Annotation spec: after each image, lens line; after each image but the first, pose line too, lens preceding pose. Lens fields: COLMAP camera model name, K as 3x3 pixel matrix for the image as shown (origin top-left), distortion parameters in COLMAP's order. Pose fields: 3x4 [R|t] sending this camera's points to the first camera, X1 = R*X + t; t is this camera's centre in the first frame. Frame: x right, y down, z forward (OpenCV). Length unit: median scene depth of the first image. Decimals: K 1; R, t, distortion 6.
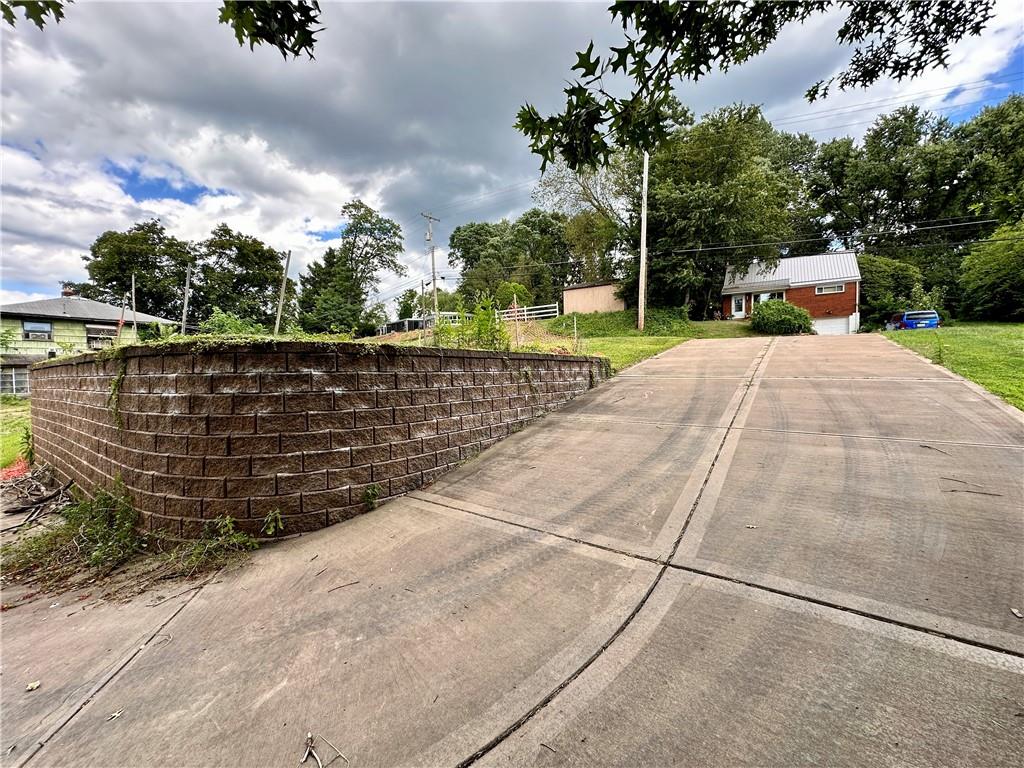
lens RADIAL K [[414.6, 0, 510.7], [0, 414.6, 381.3], [0, 0, 1]] dist [0.004901, 0.001384]
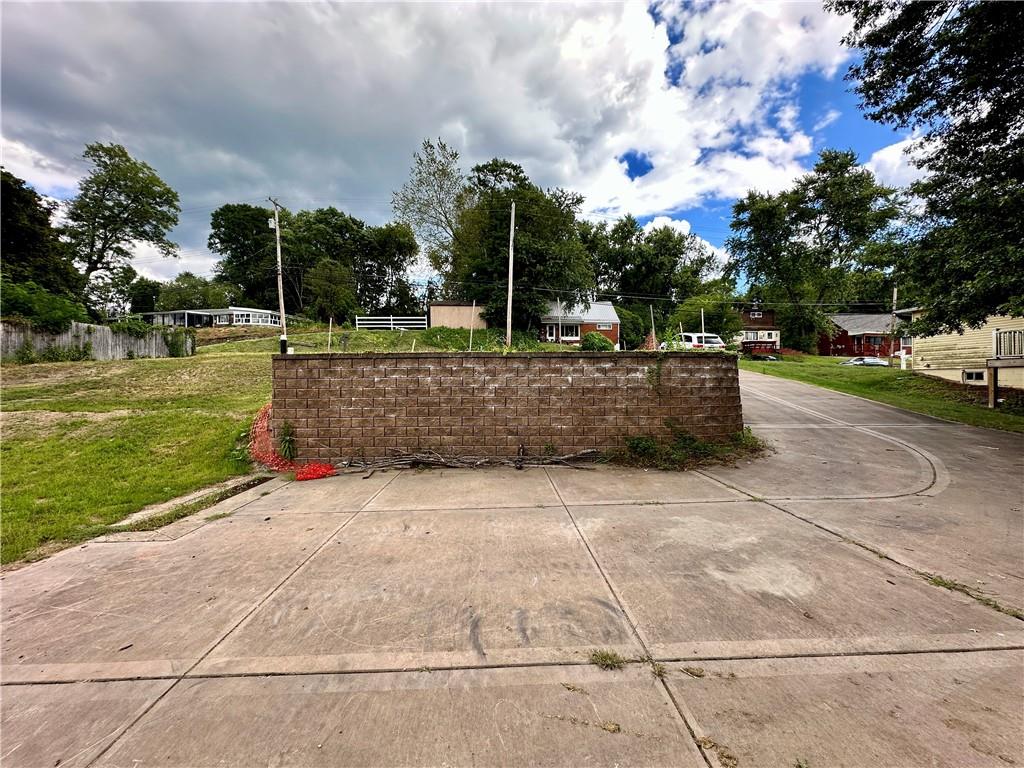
lens RADIAL K [[414.6, 0, 509.6], [0, 414.6, 388.6], [0, 0, 1]] dist [0.004901, 0.001384]
pose [[0.809552, 0.001835, 0.587045, -0.351844], [0.004055, 0.999954, -0.008718, 0.013183], [-0.587034, 0.009438, 0.809507, -0.014425]]
